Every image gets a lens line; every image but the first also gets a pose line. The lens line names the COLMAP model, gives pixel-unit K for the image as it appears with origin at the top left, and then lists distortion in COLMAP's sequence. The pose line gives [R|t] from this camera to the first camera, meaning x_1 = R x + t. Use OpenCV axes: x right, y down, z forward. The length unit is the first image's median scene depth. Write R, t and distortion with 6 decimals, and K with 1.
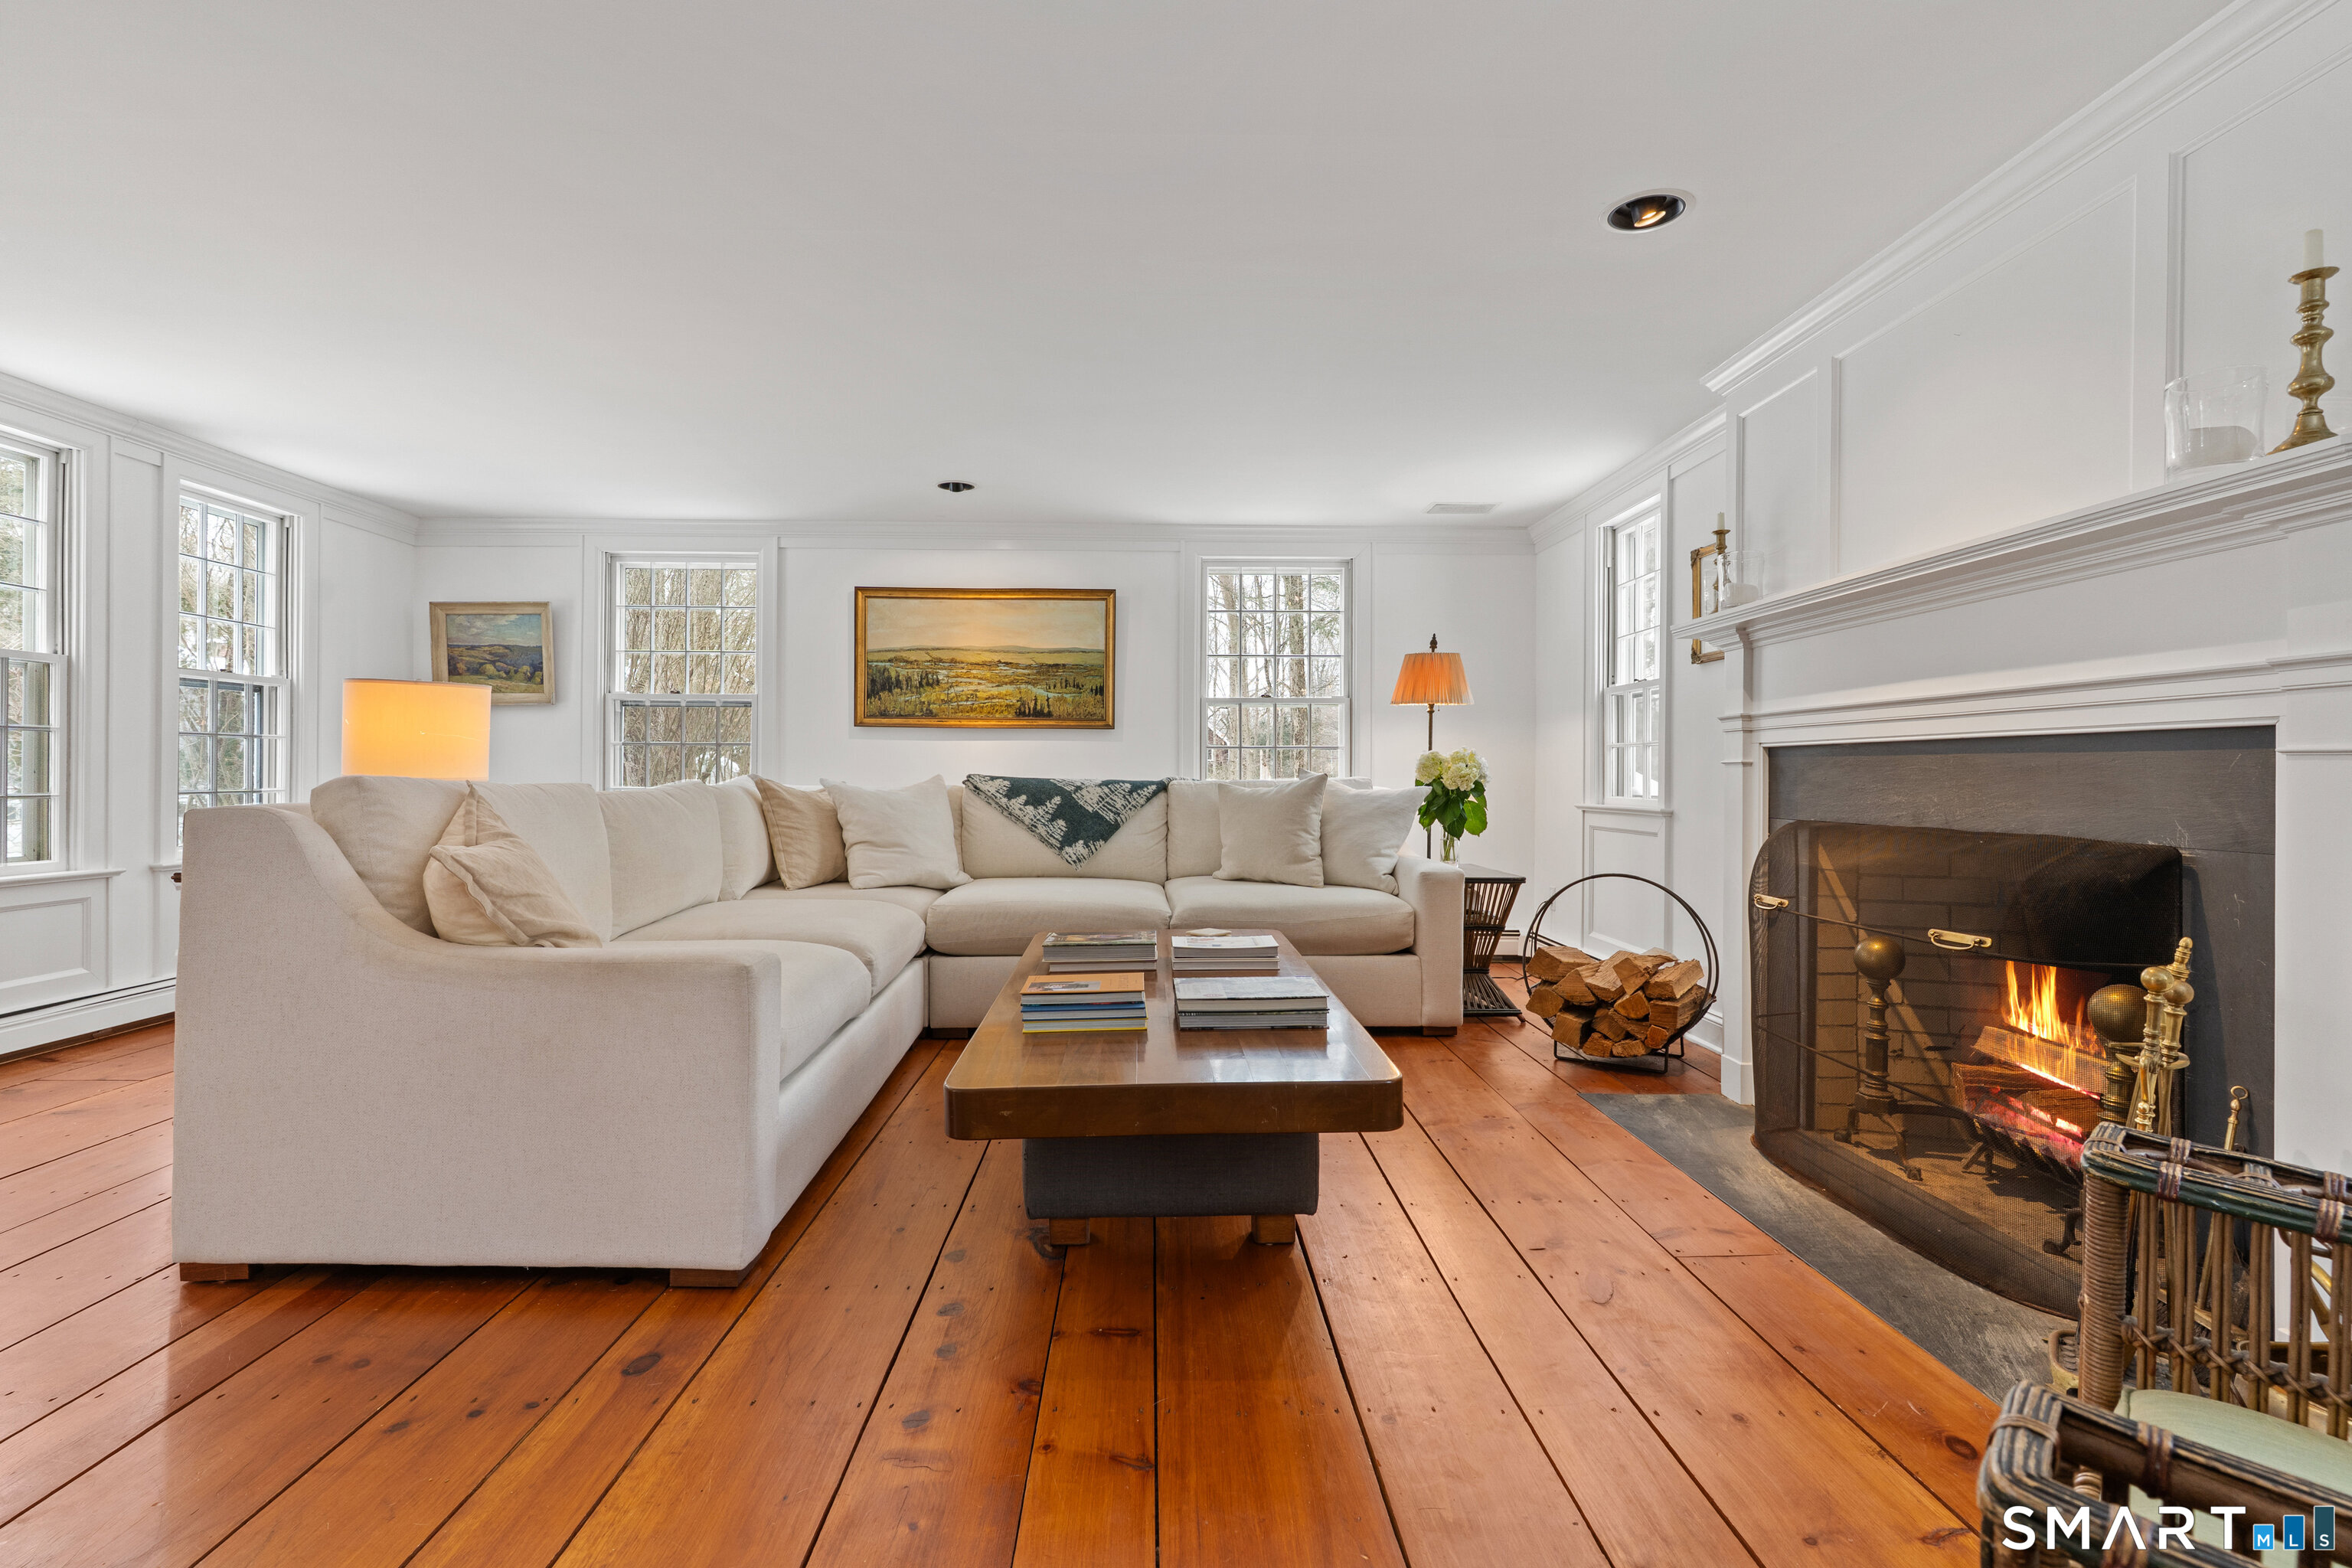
lens RADIAL K [[1147.3, 0, 1170.2], [0, 1147.3, 785.1], [0, 0, 1]] dist [0.013730, -0.000340]
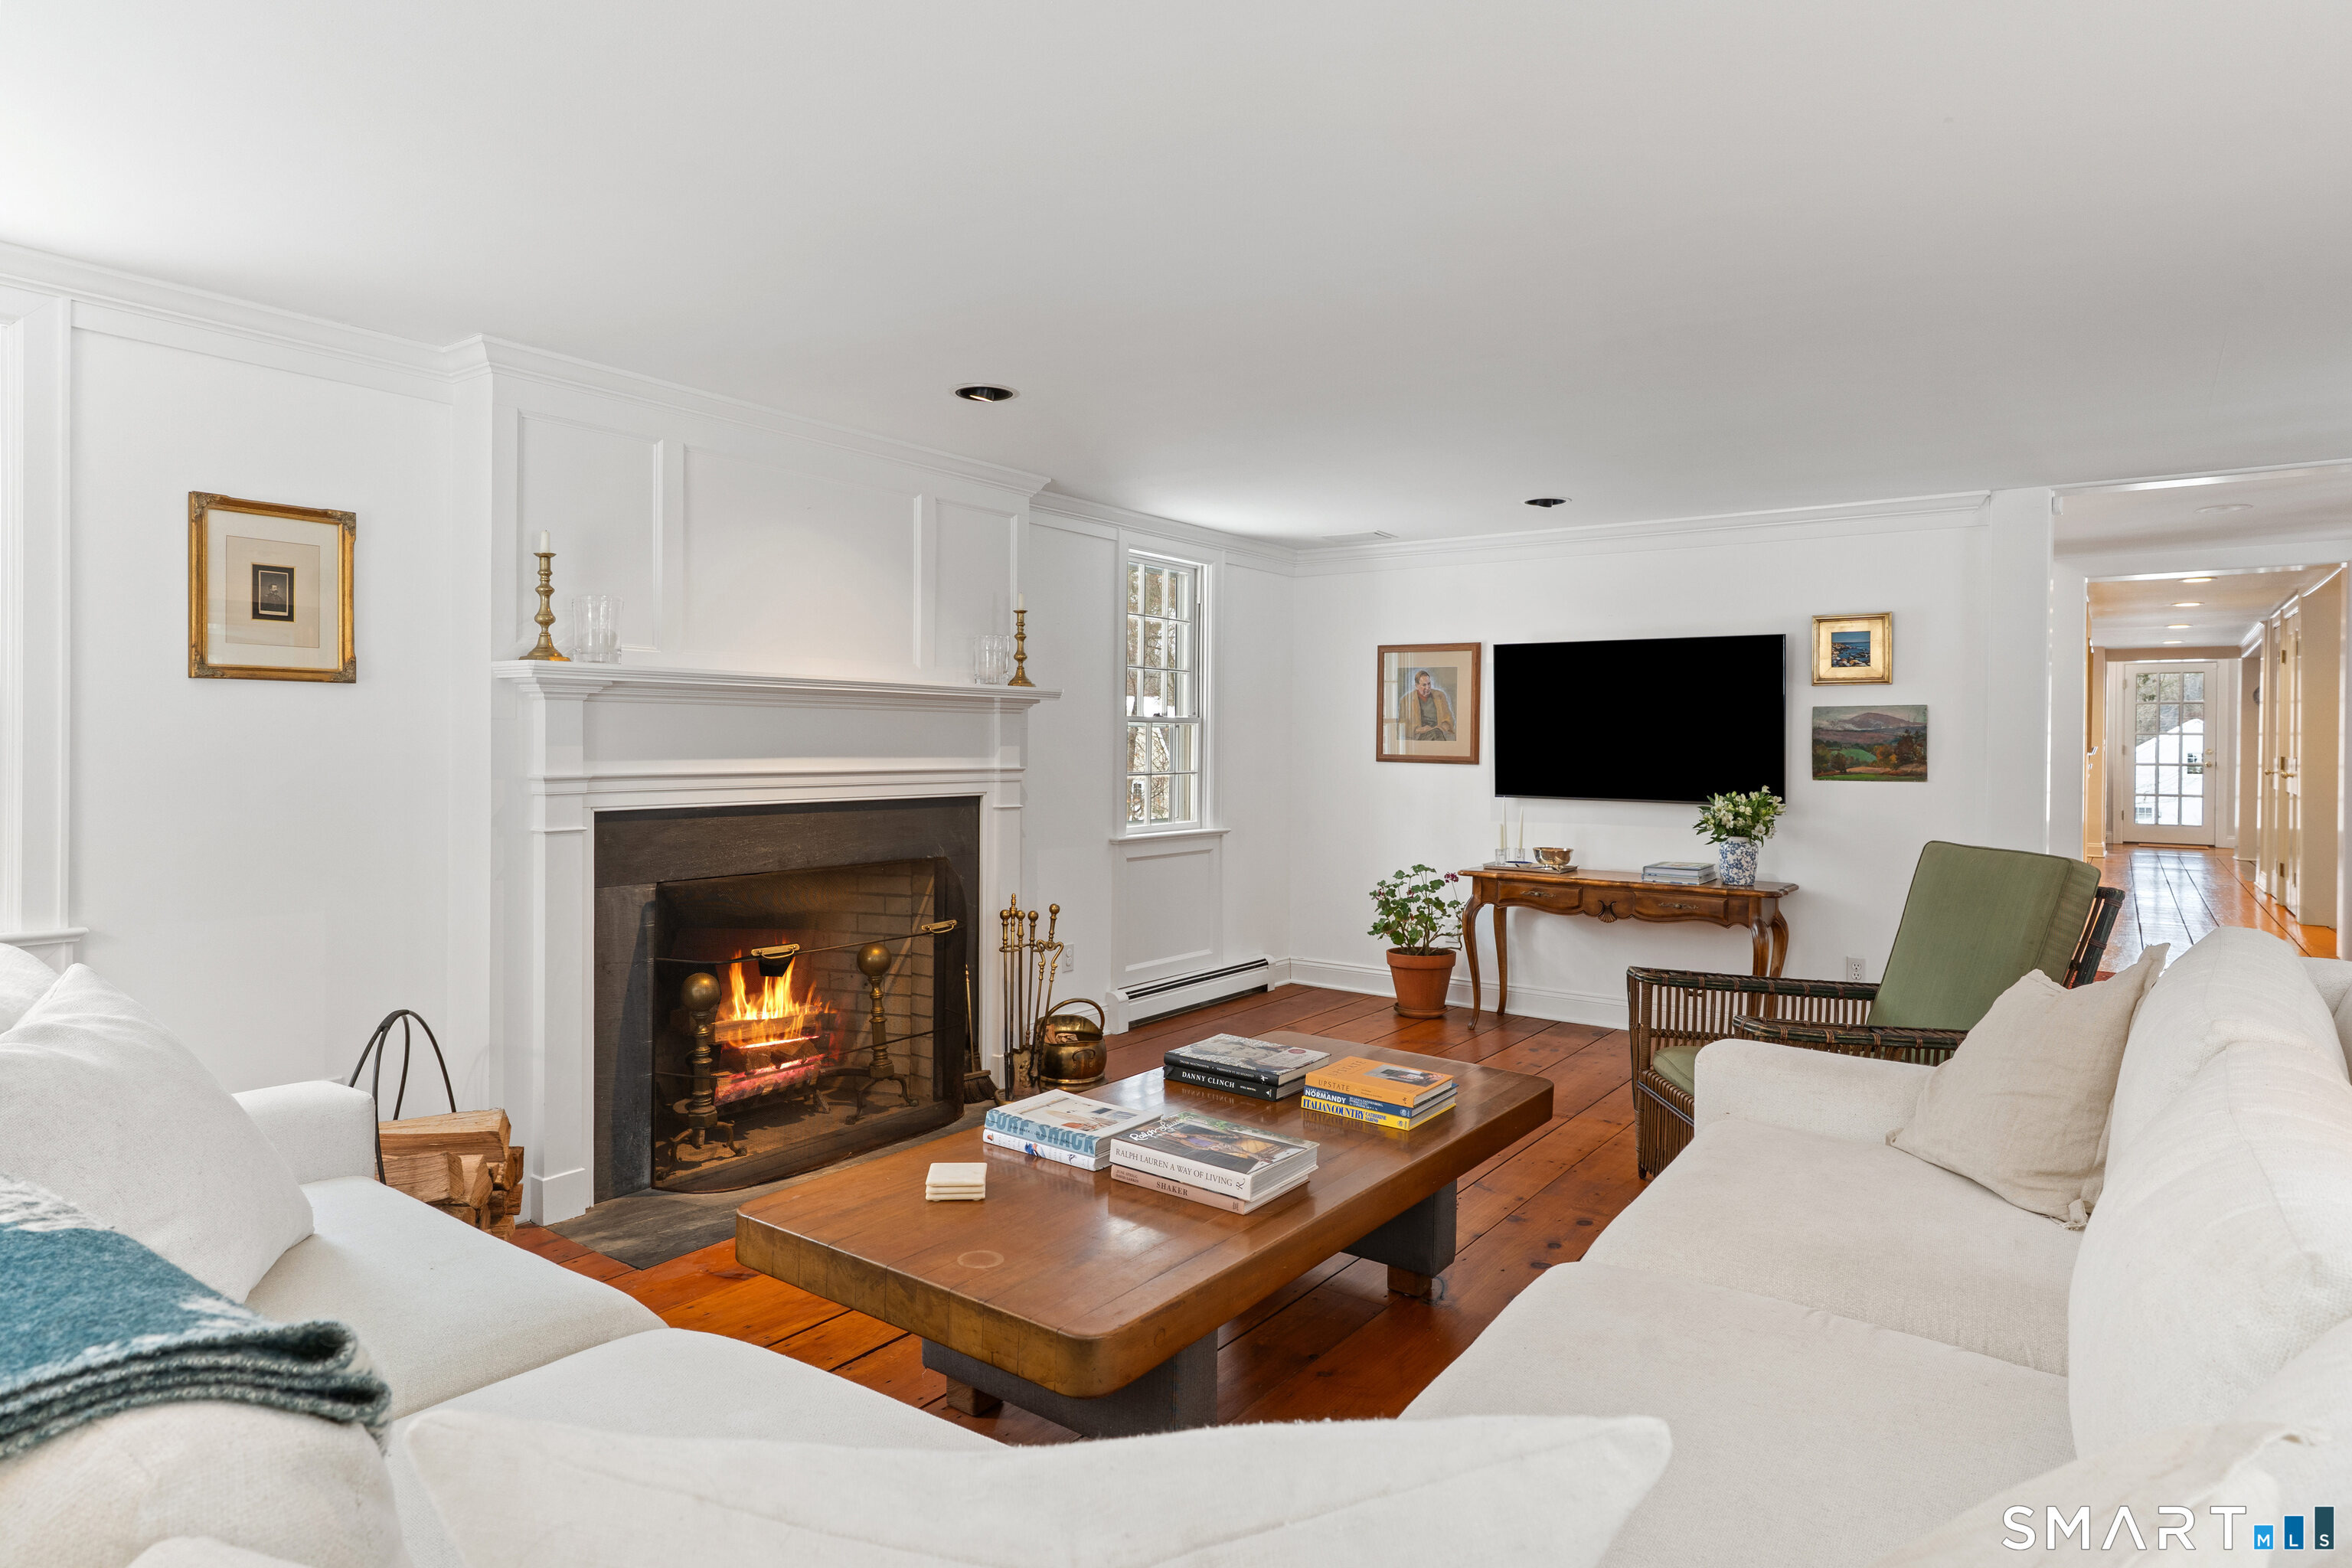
lens RADIAL K [[1298.8, 0, 1167.1], [0, 1298.8, 773.4], [0, 0, 1]] dist [0.002350, 0.000473]
pose [[-0.798253, -0.022579, 0.601899, -0.553933], [-0.002718, 0.999422, 0.033886, -0.118797], [-0.602316, 0.025414, -0.797853, 1.825840]]
